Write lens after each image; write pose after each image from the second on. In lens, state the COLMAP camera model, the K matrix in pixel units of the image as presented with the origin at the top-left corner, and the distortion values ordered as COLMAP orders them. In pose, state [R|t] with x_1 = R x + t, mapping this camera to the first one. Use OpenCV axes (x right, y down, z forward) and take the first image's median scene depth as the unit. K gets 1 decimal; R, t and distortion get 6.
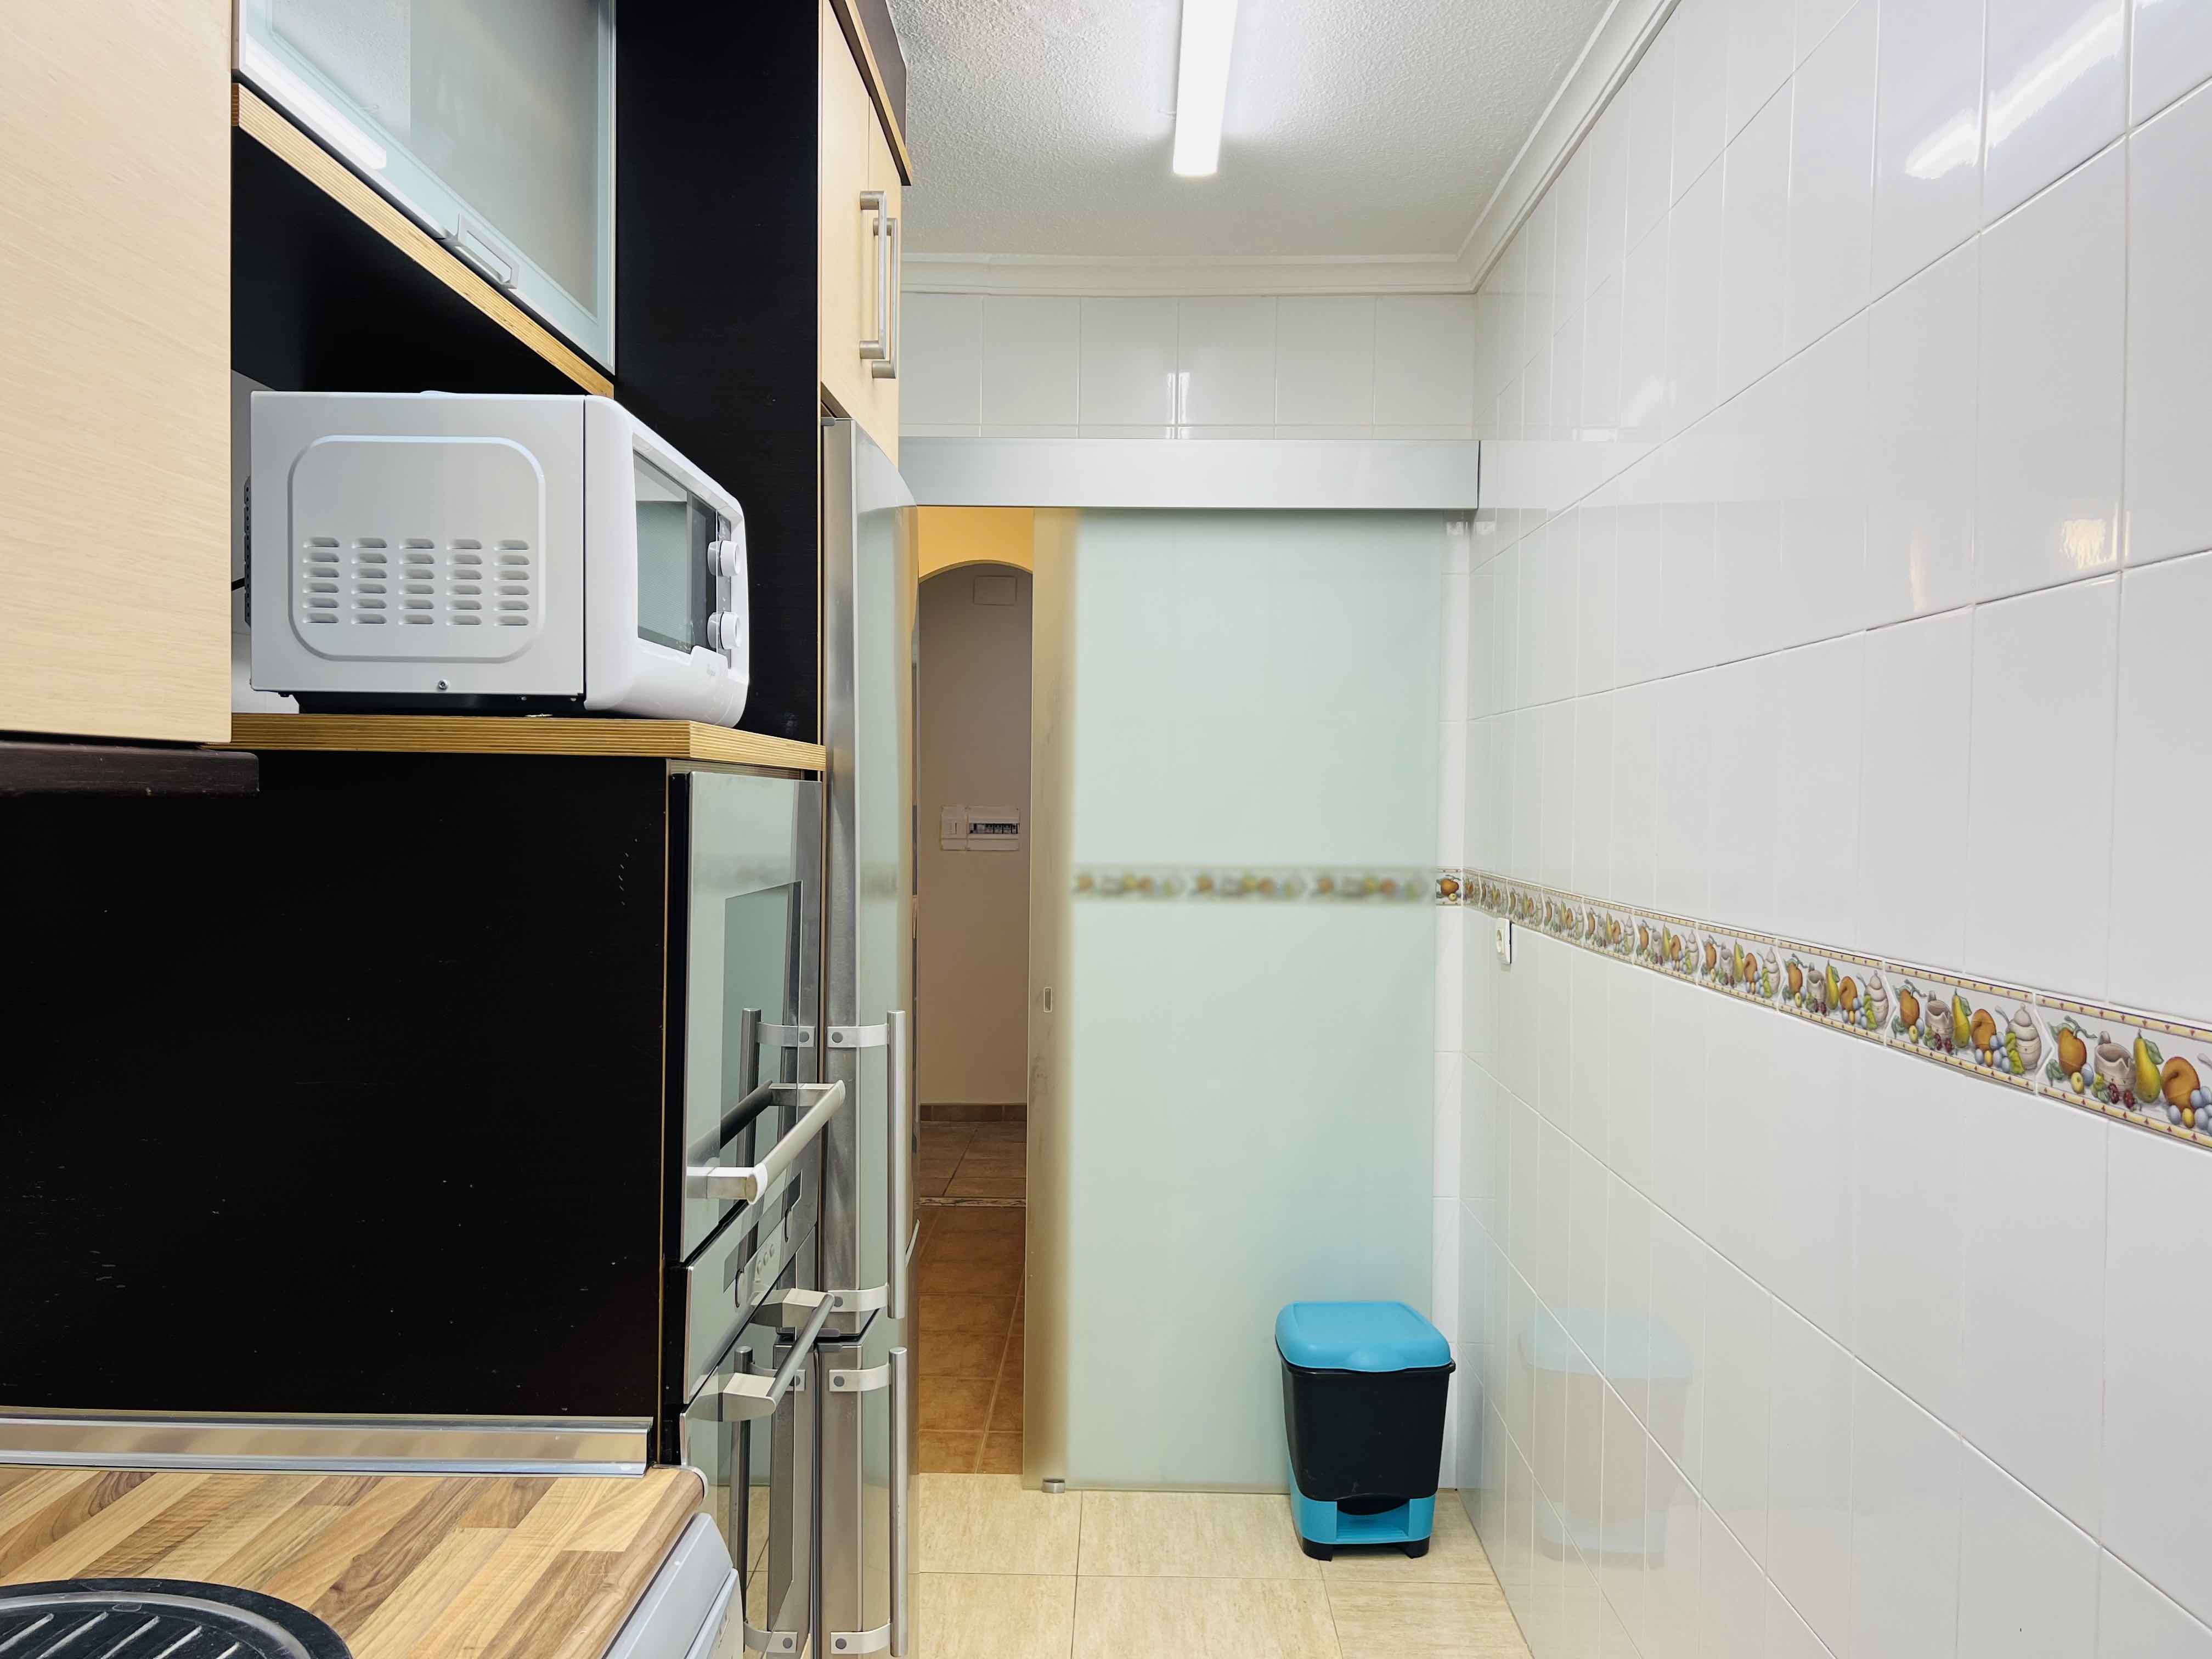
lens RADIAL K [[1644.4, 0, 1107.5], [0, 1644.4, 839.2], [0, 0, 1]] dist [0.001215, -0.000591]
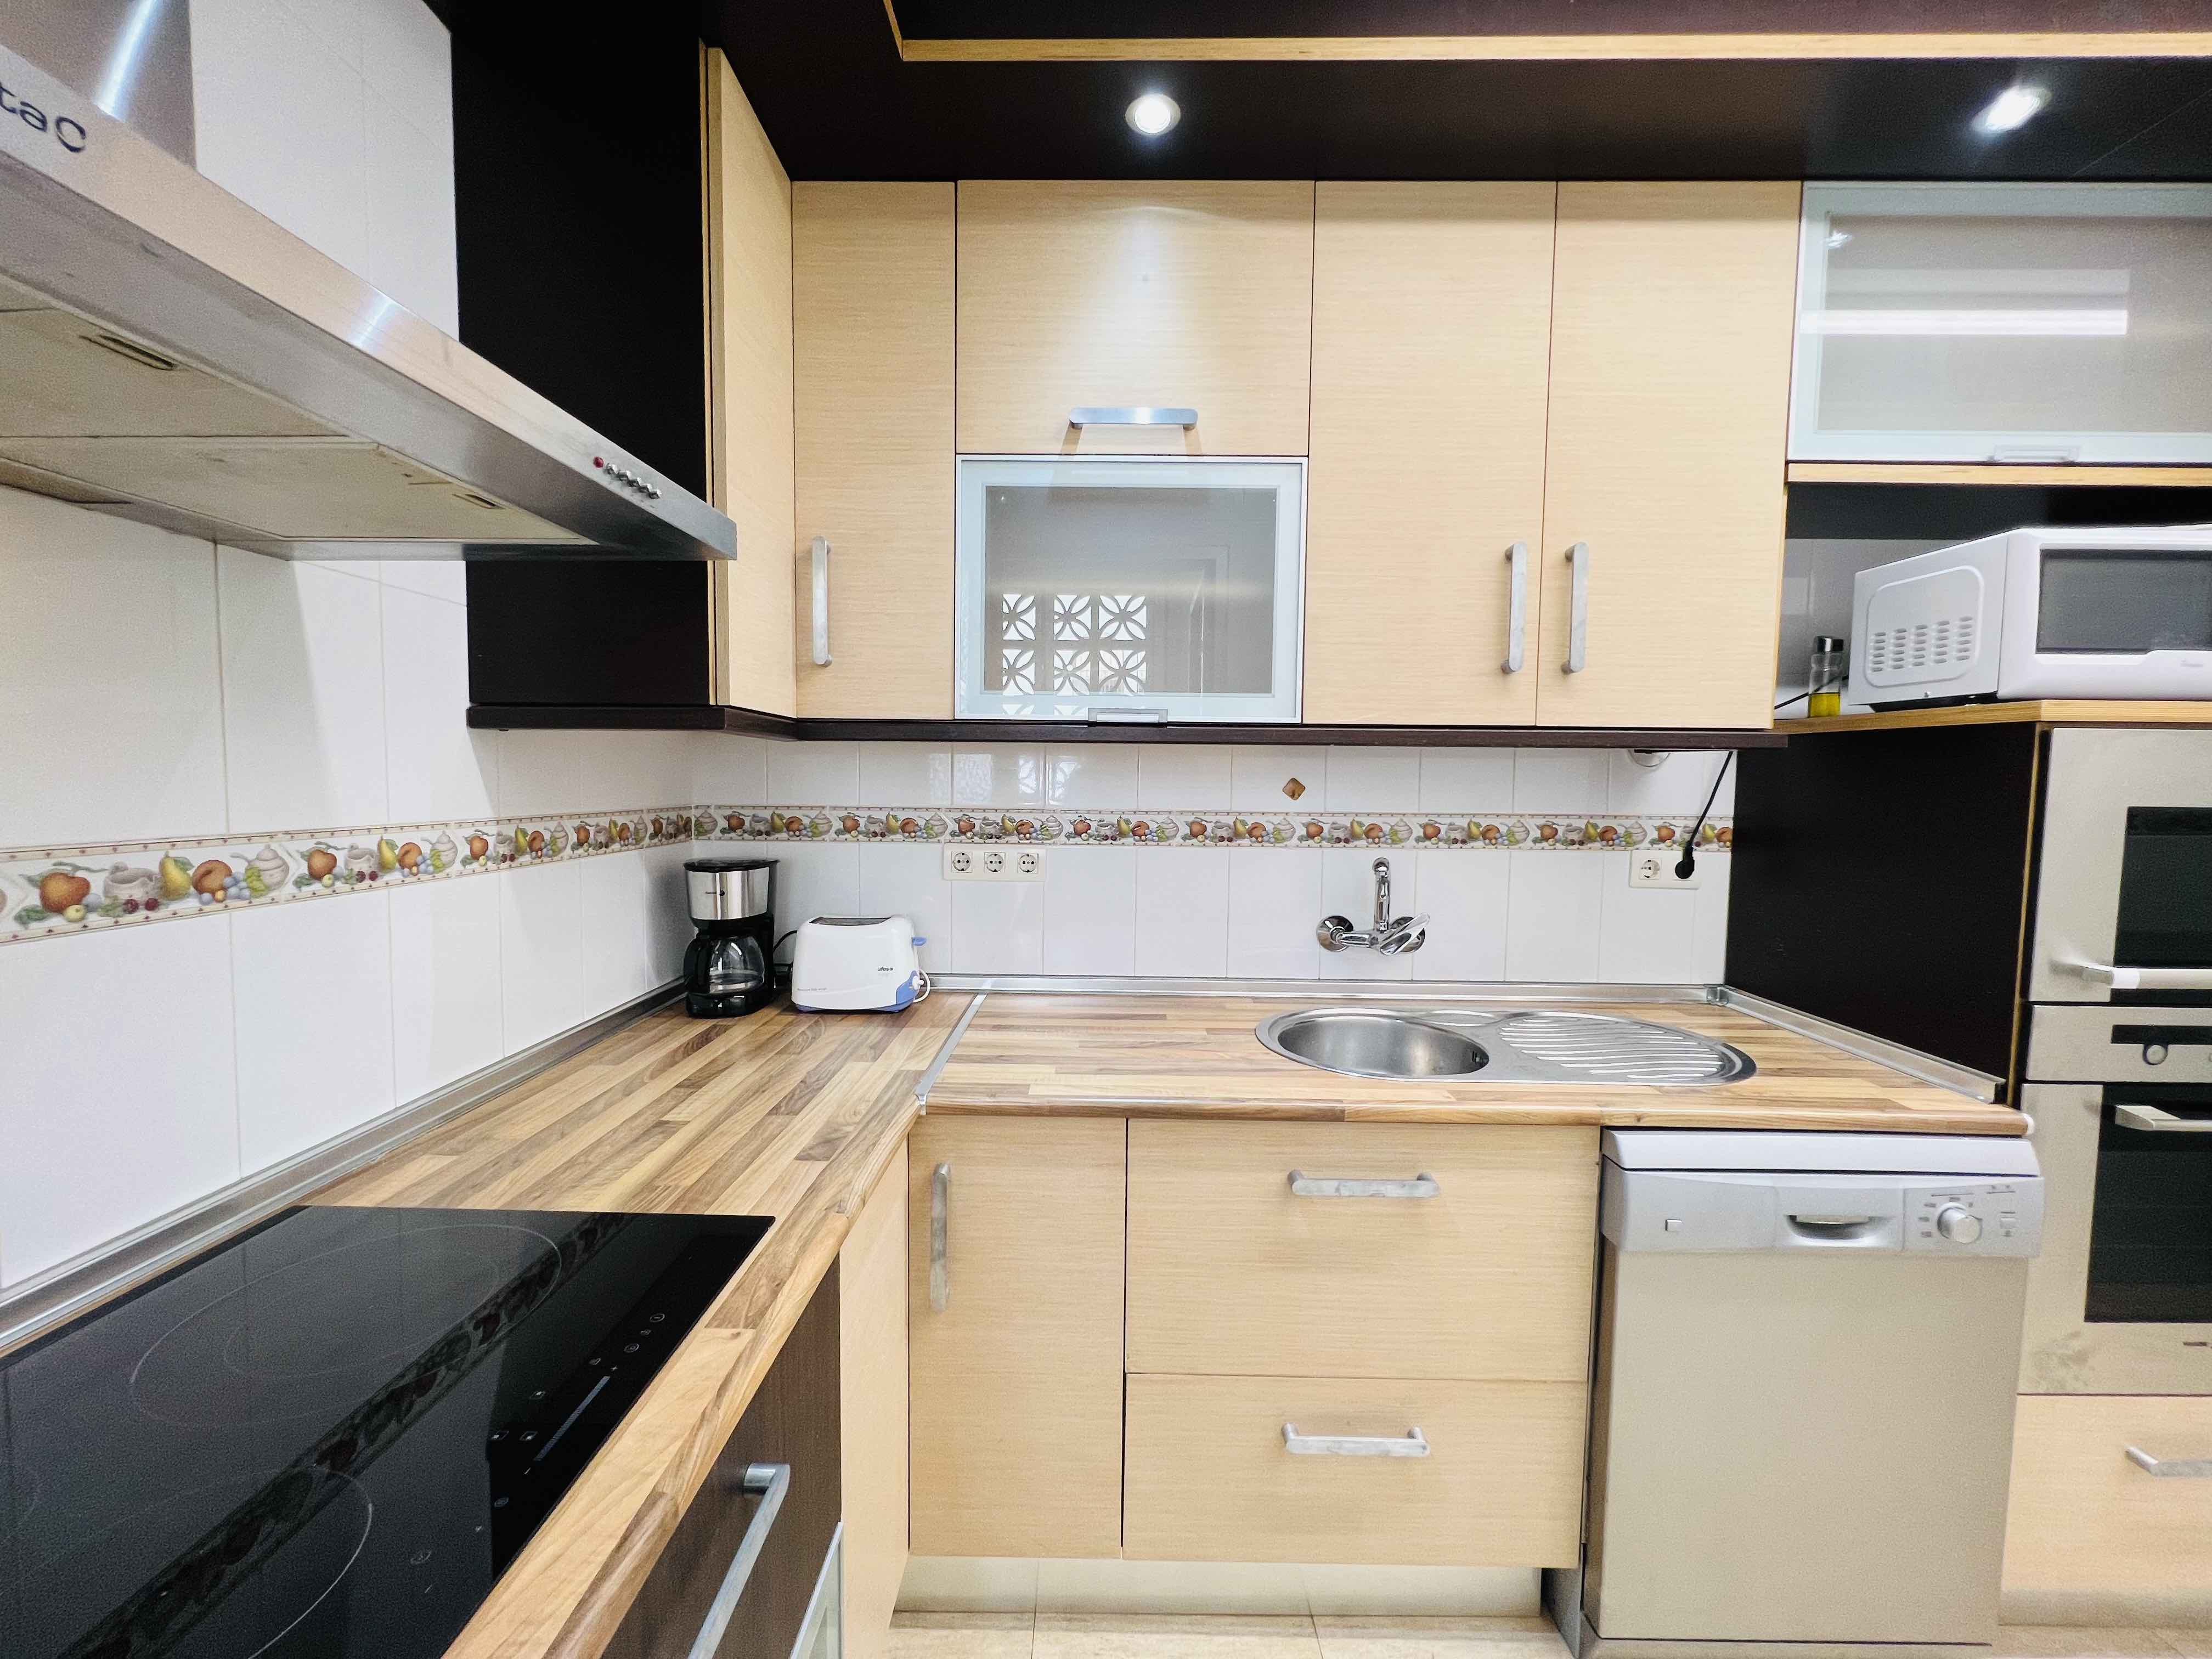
lens RADIAL K [[874.8, 0, 1105.5], [0, 874.8, 833.3], [0, 0, 1]] dist [0.002015, 0.000133]
pose [[-0.000776, 0.056883, -0.998381, 0.700408], [-0.028695, 0.997968, 0.056882, 0.047028], [0.999588, 0.028692, 0.000858, -0.021359]]
